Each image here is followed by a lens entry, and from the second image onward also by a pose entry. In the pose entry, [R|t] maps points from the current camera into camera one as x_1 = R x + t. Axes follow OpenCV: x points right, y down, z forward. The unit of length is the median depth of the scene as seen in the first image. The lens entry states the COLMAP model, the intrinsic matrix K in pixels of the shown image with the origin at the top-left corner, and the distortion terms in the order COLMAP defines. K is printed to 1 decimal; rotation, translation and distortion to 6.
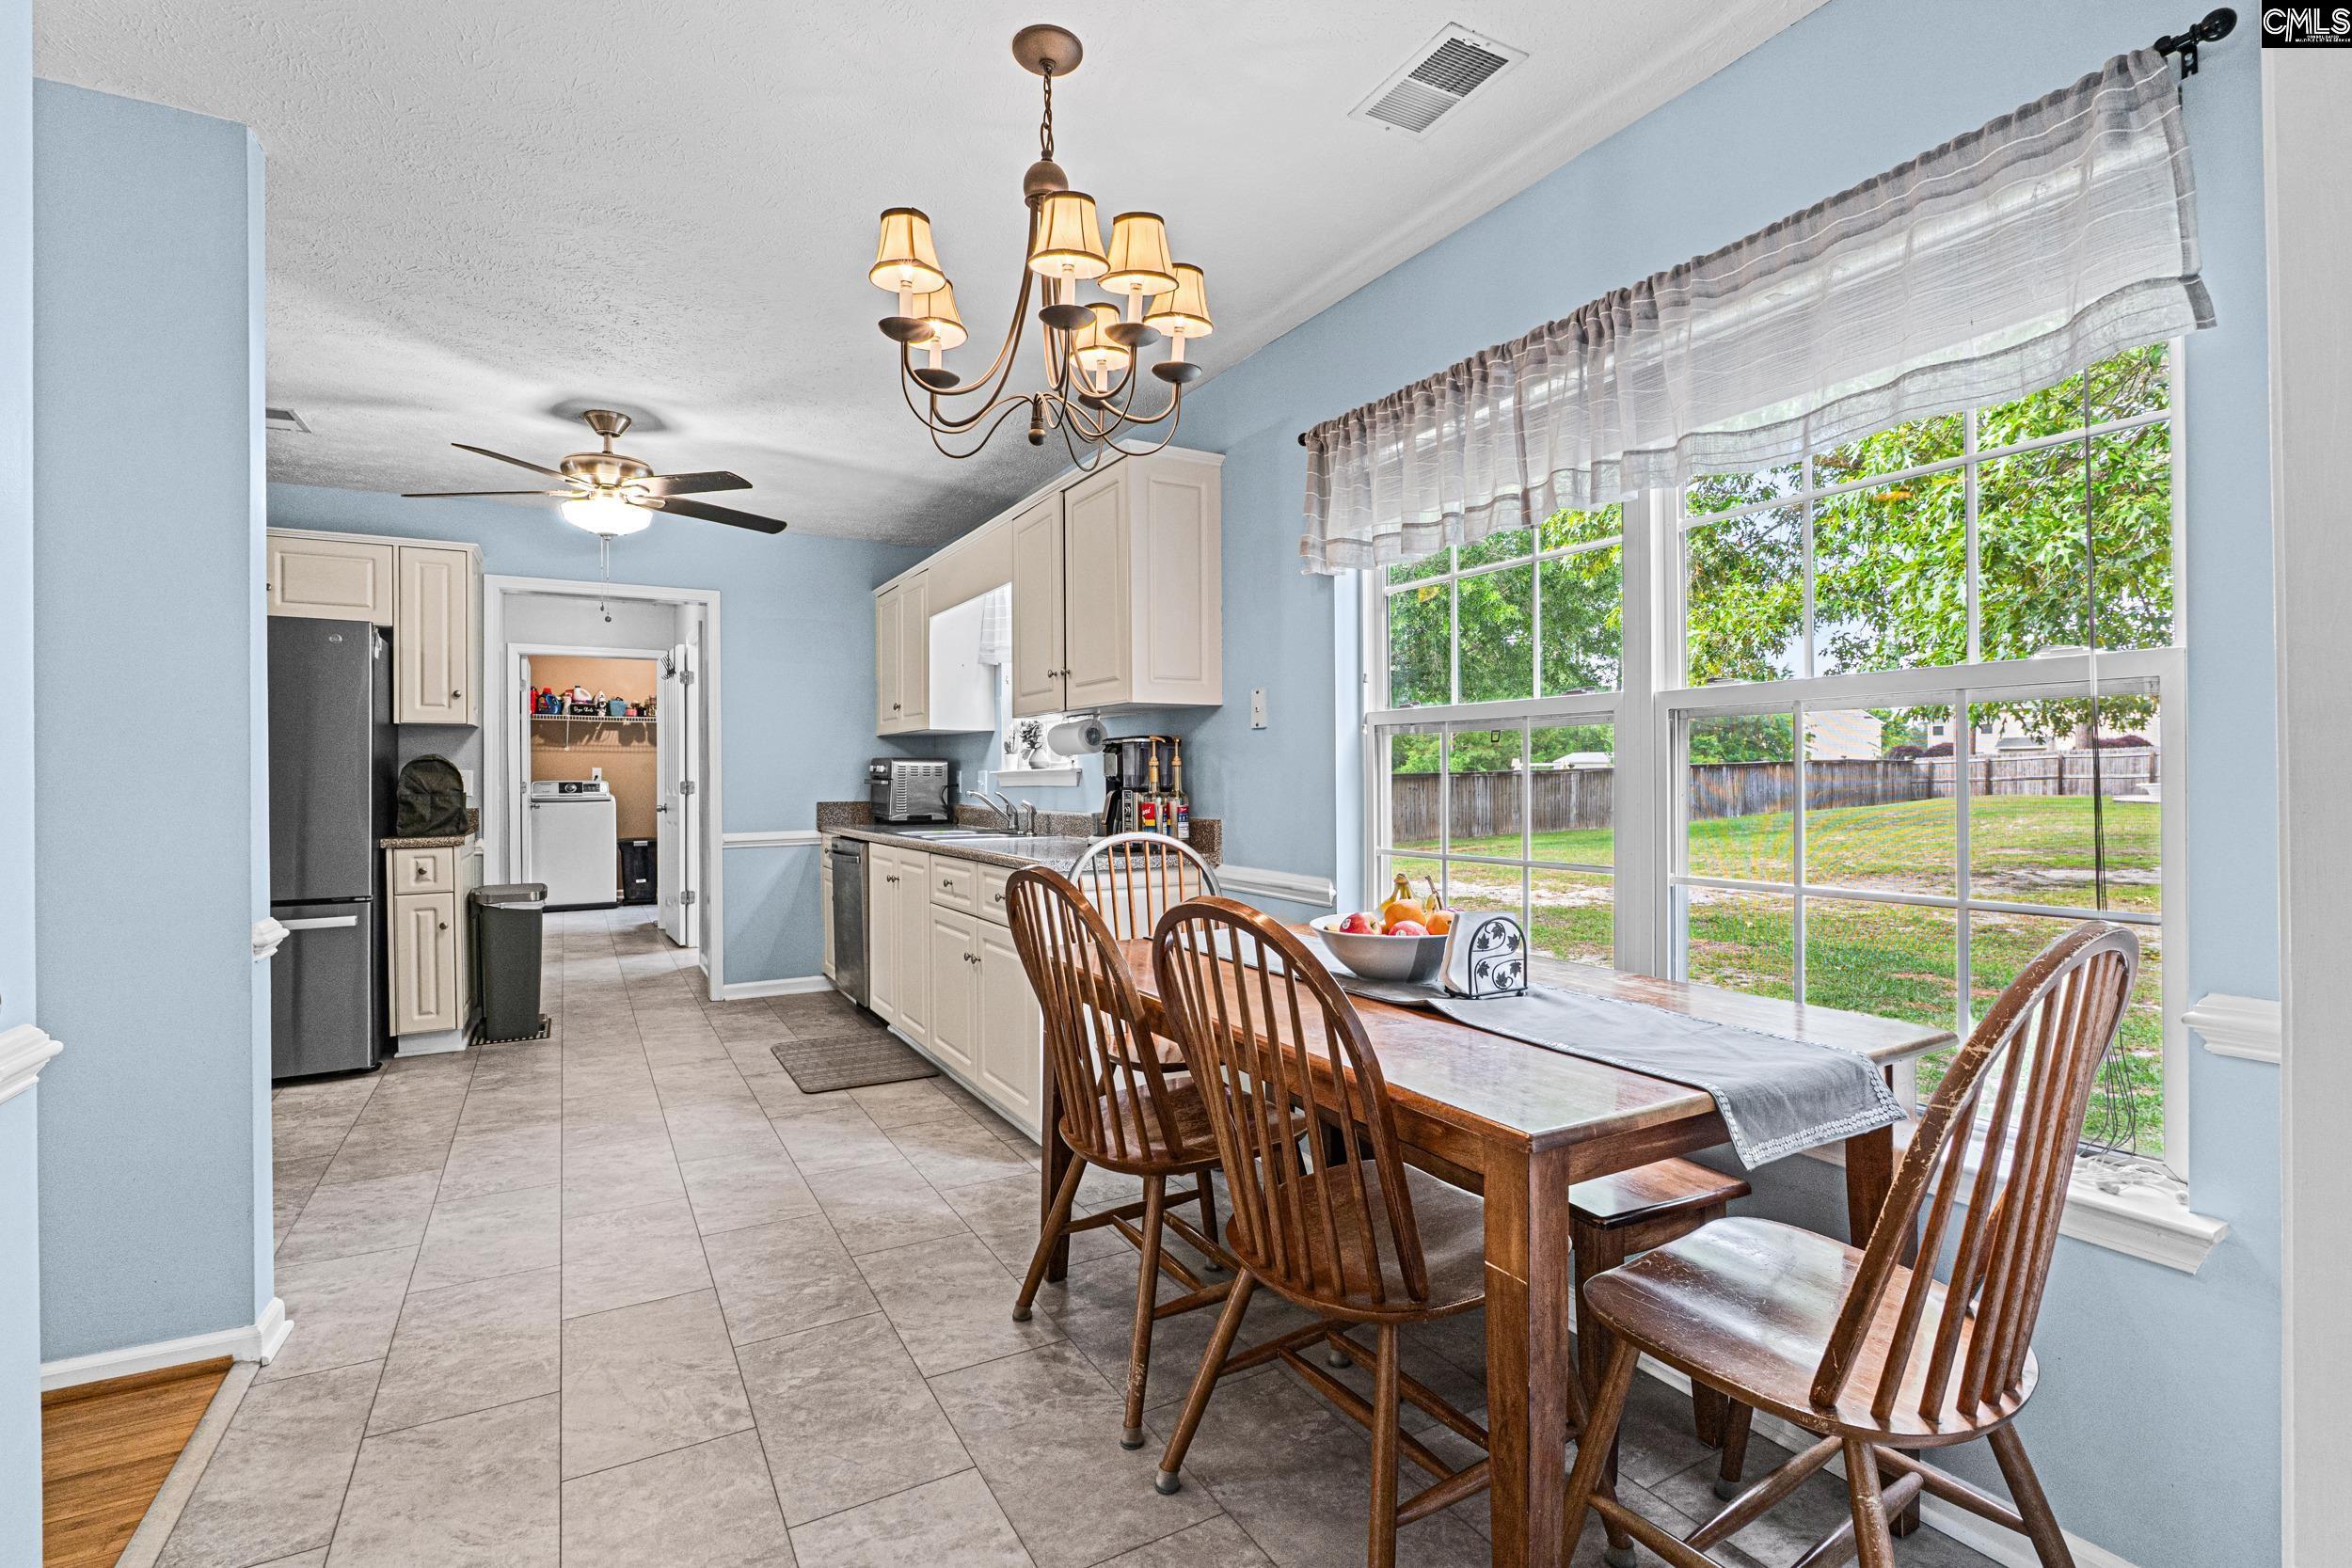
lens RADIAL K [[1074.4, 0, 1165.4], [0, 1074.4, 780.4], [0, 0, 1]] dist [-0.007967, -0.001087]
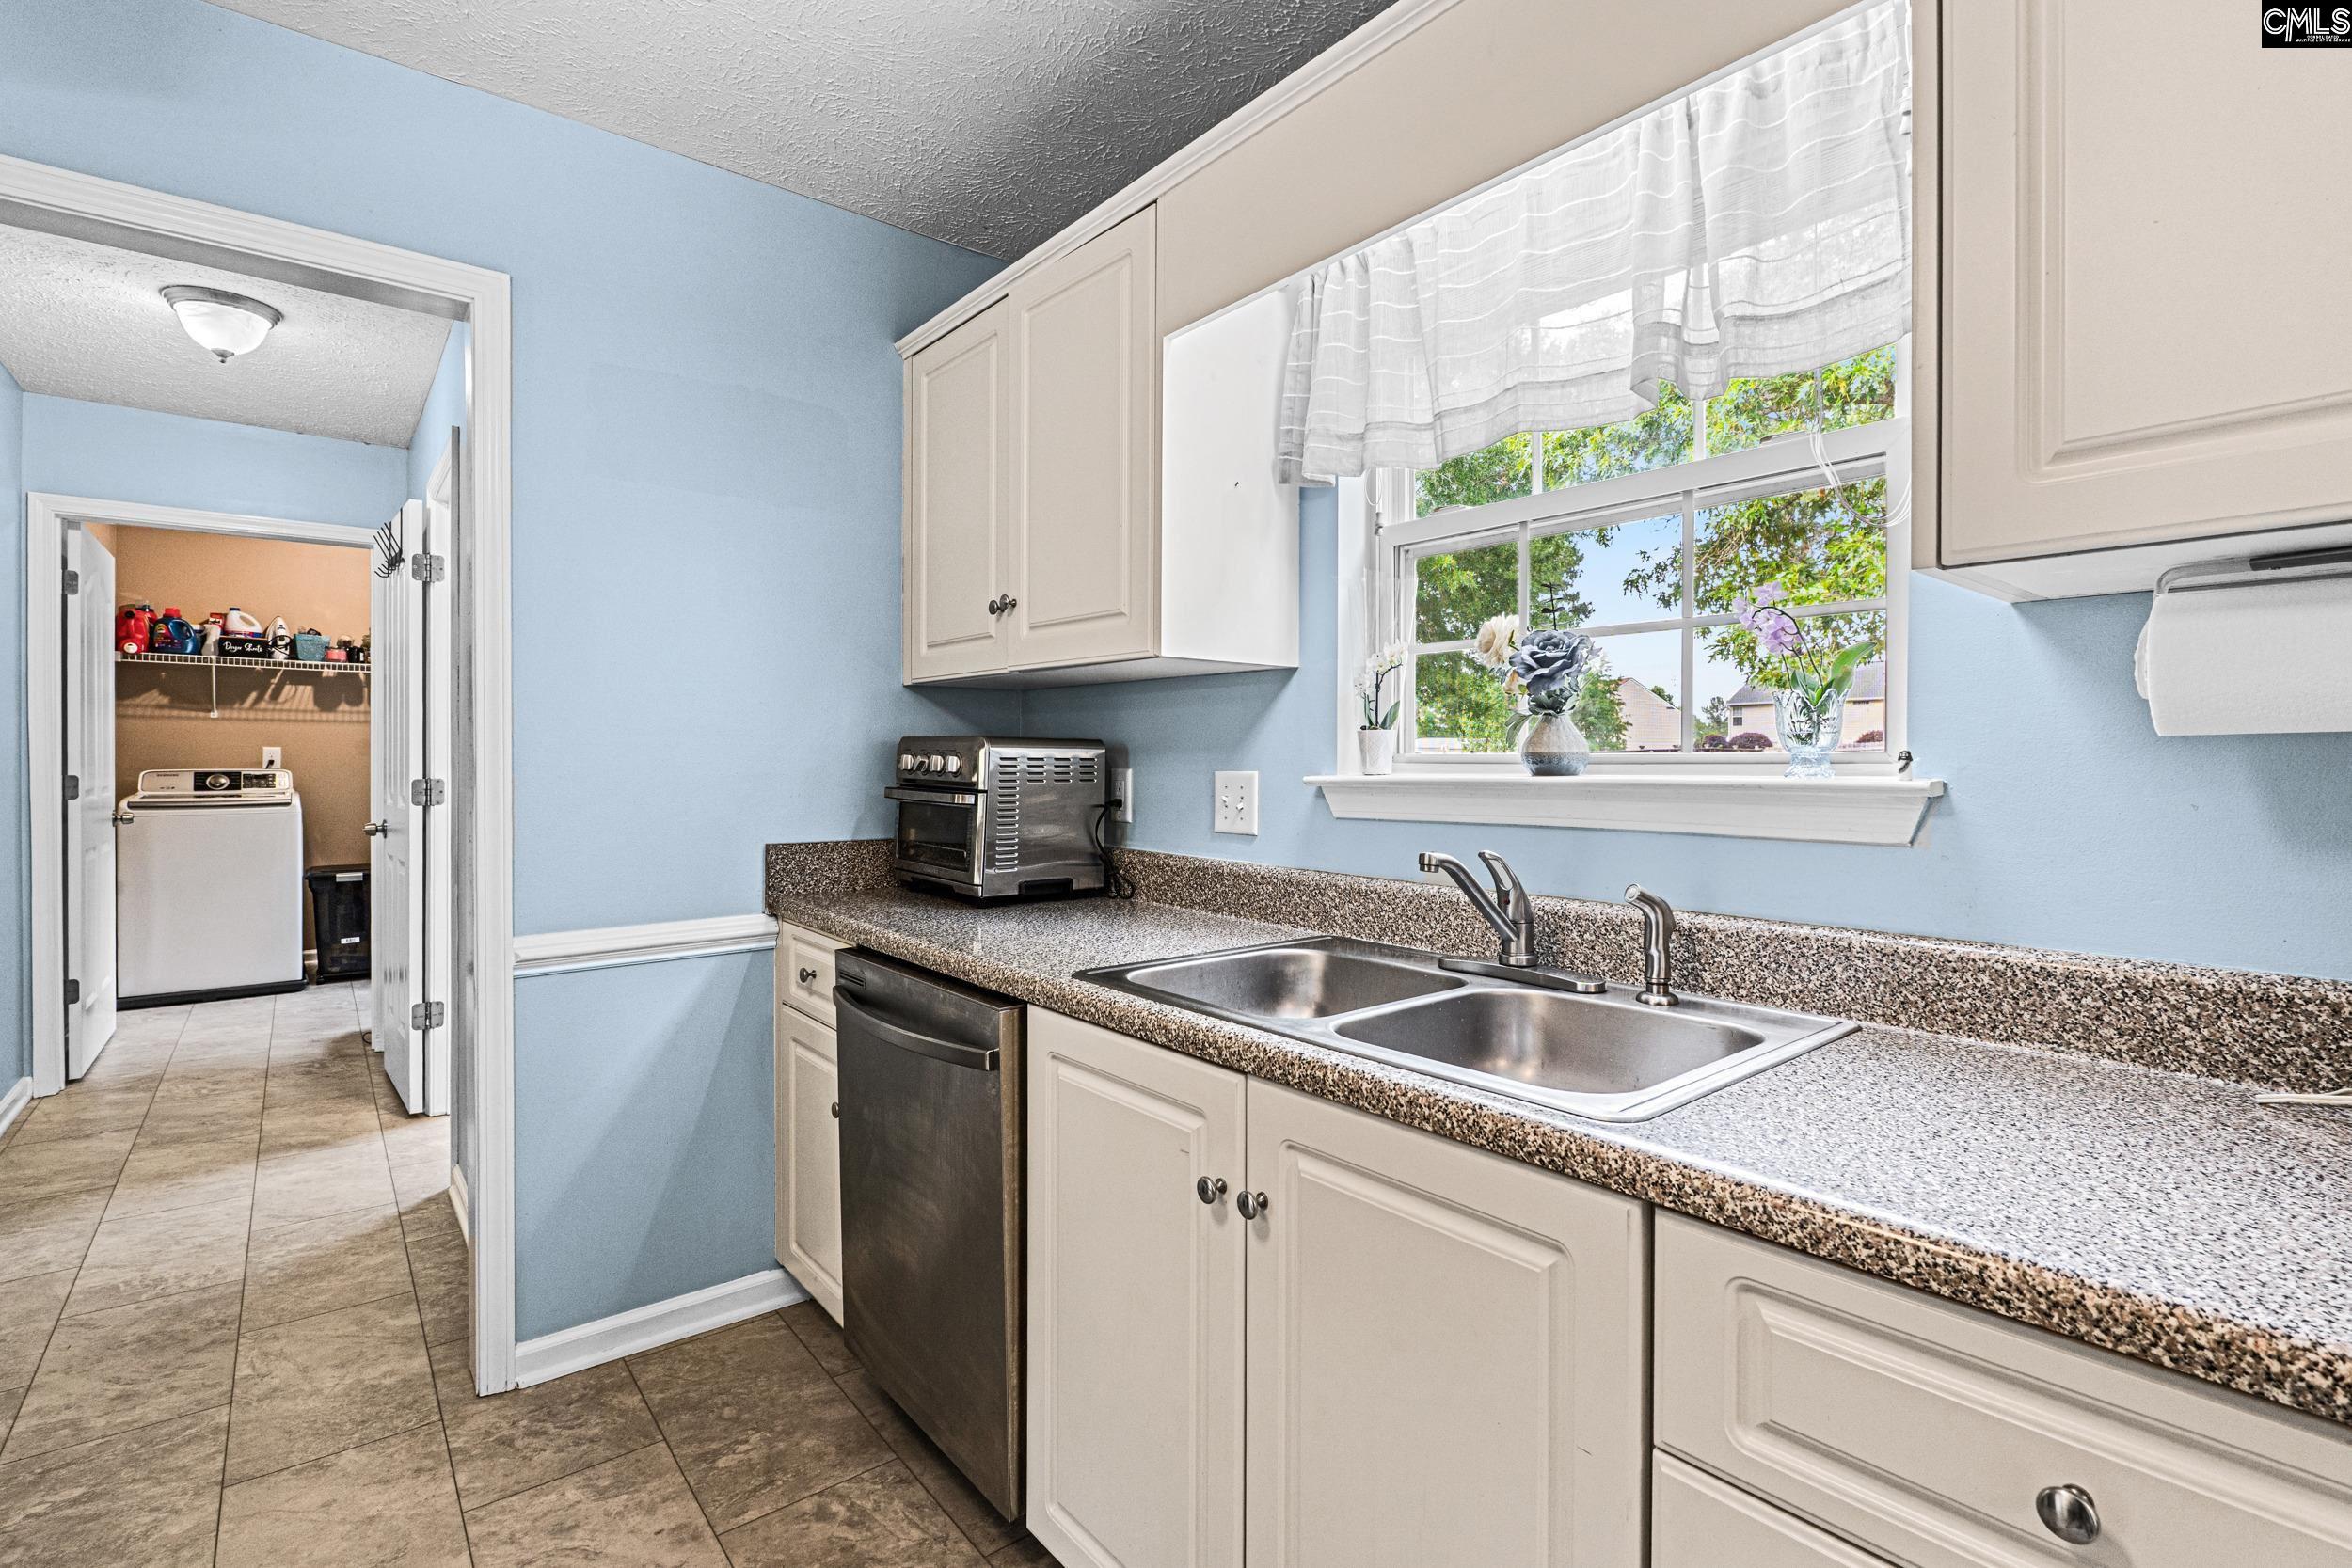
lens RADIAL K [[1074.4, 0, 1161.2], [0, 1074.4, 764.9], [0, 0, 1]] dist [-0.007967, -0.001087]
pose [[0.986201, 0.007107, 0.165399, -0.247785], [-0.007355, 0.999973, 0.000887, -0.010974], [-0.165388, -0.002091, 0.986226, 0.585467]]
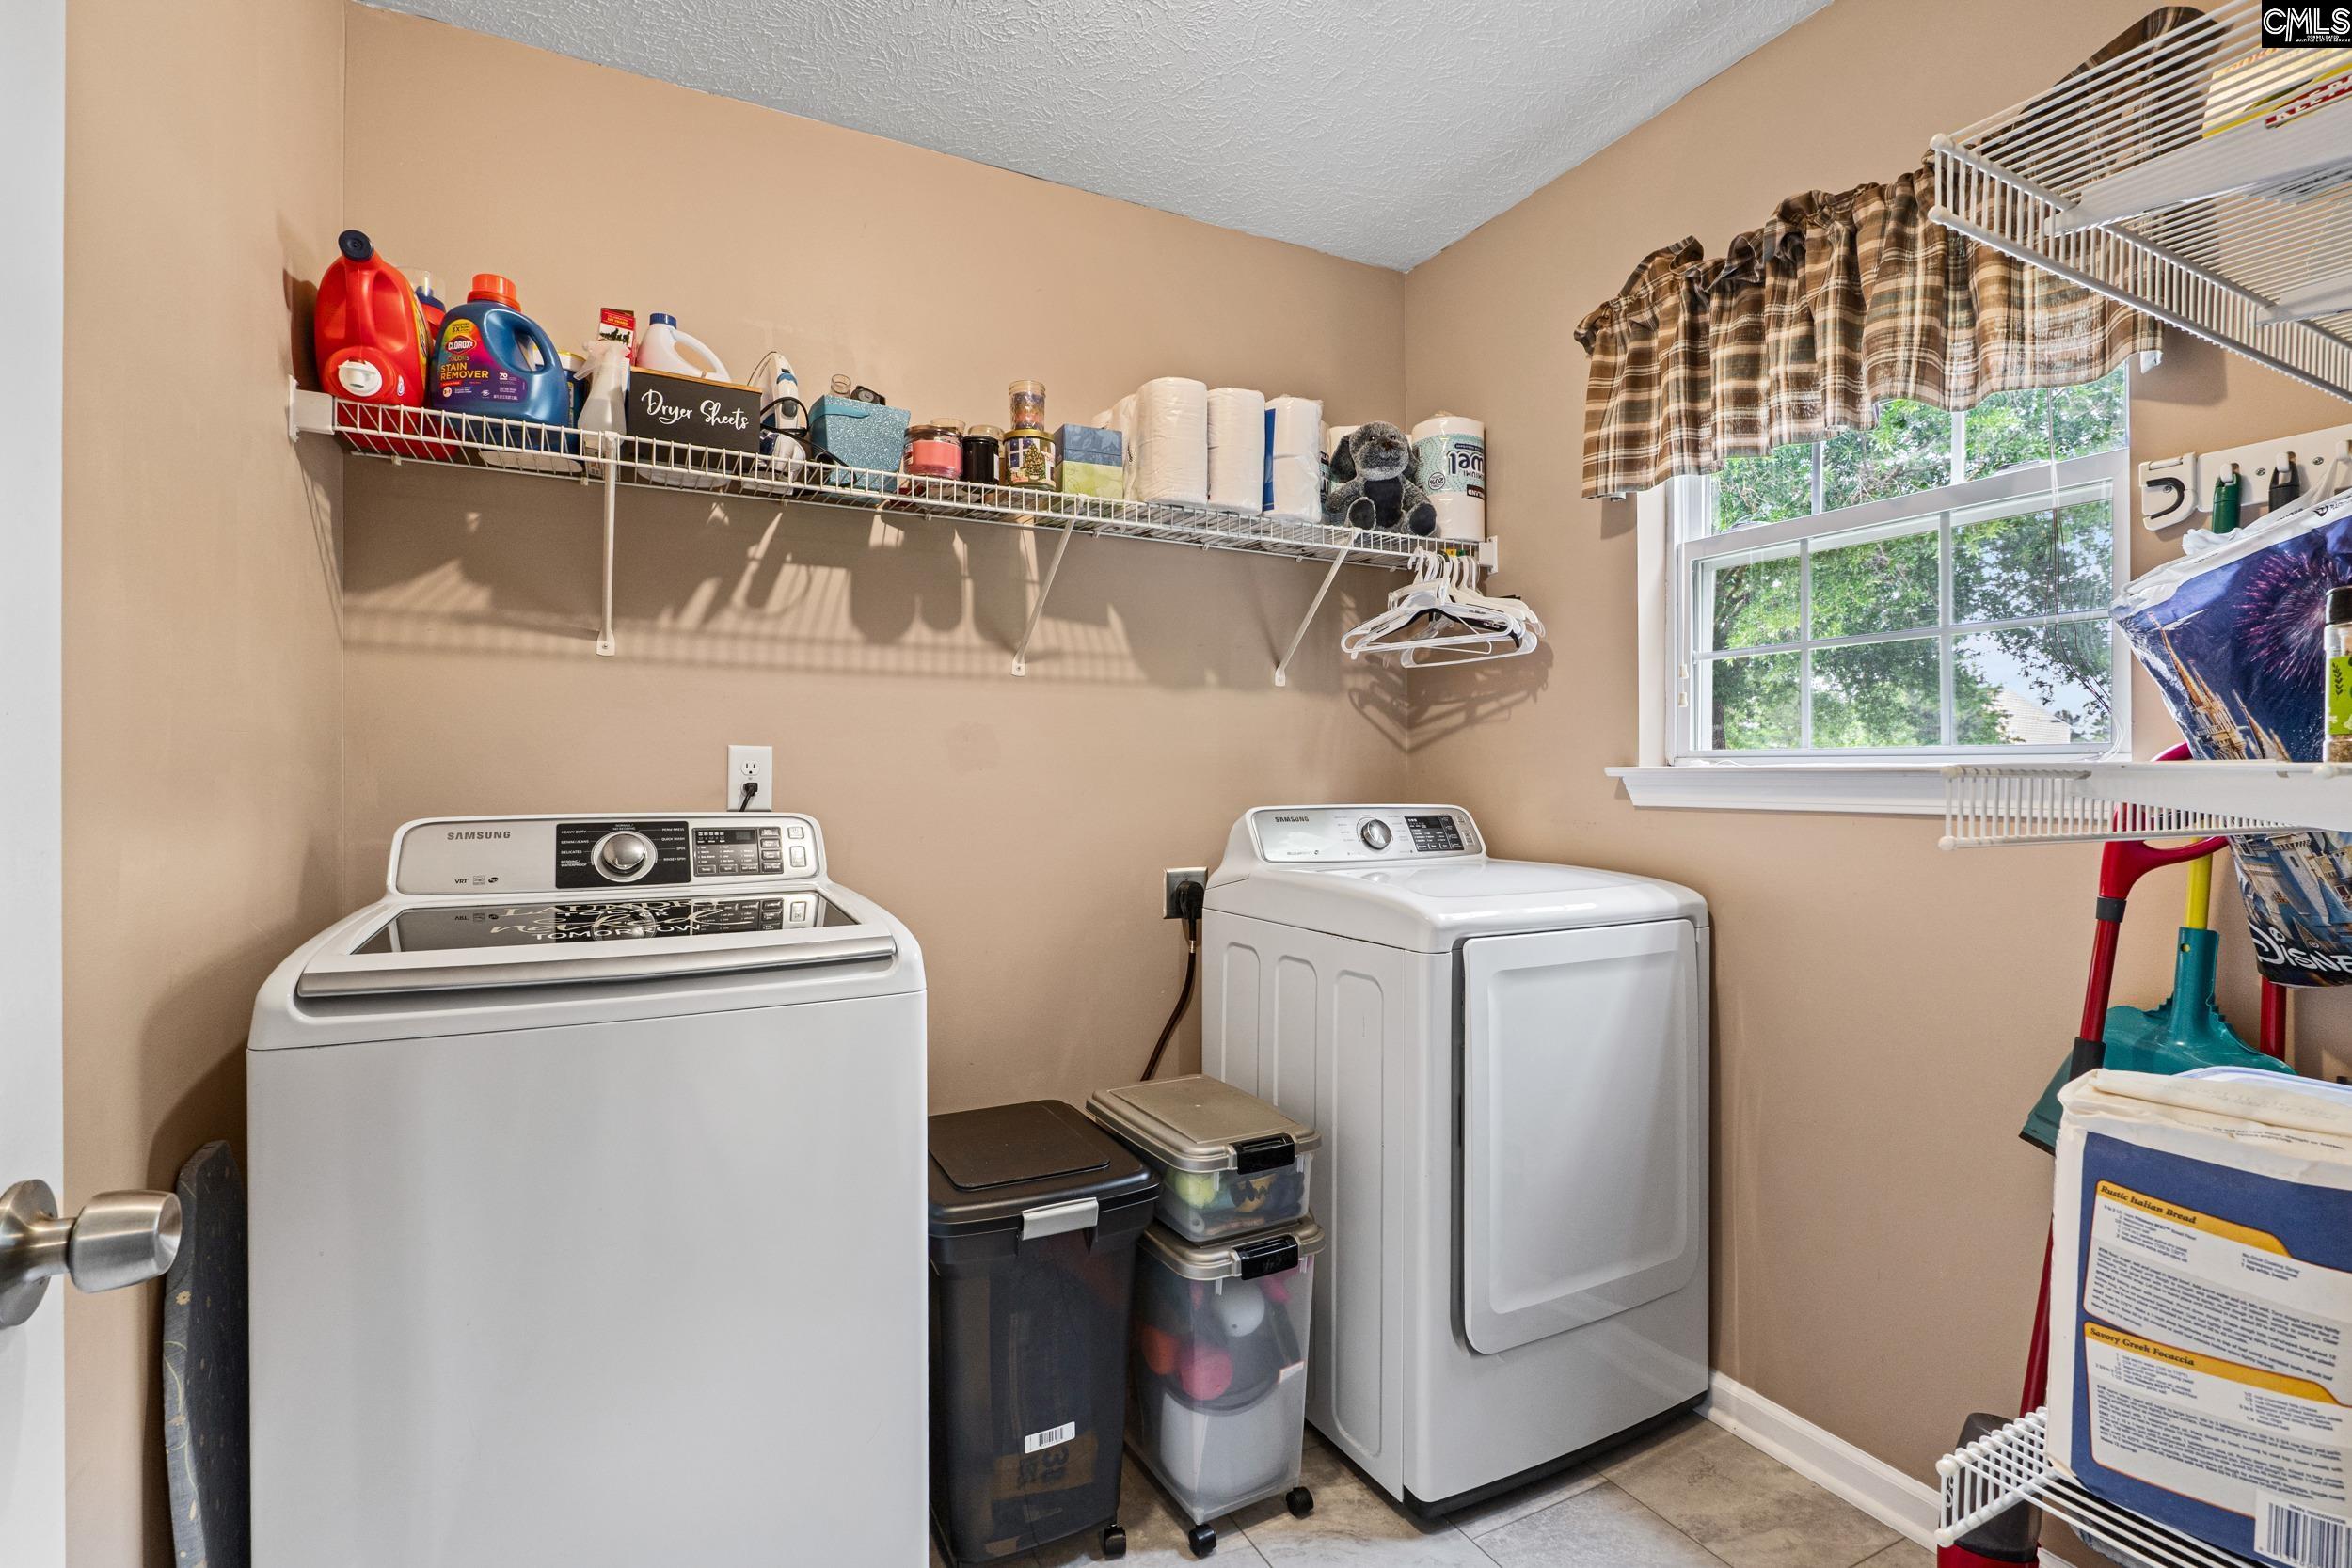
lens RADIAL K [[1074.4, 0, 1161.1], [0, 1074.4, 782.7], [0, 0, 1]] dist [-0.007967, -0.001087]
pose [[0.998987, 0.005570, -0.044643, -0.780419], [-0.005593, 0.999984, -0.000395, -0.009152], [0.044640, 0.000644, 0.999003, 1.408424]]
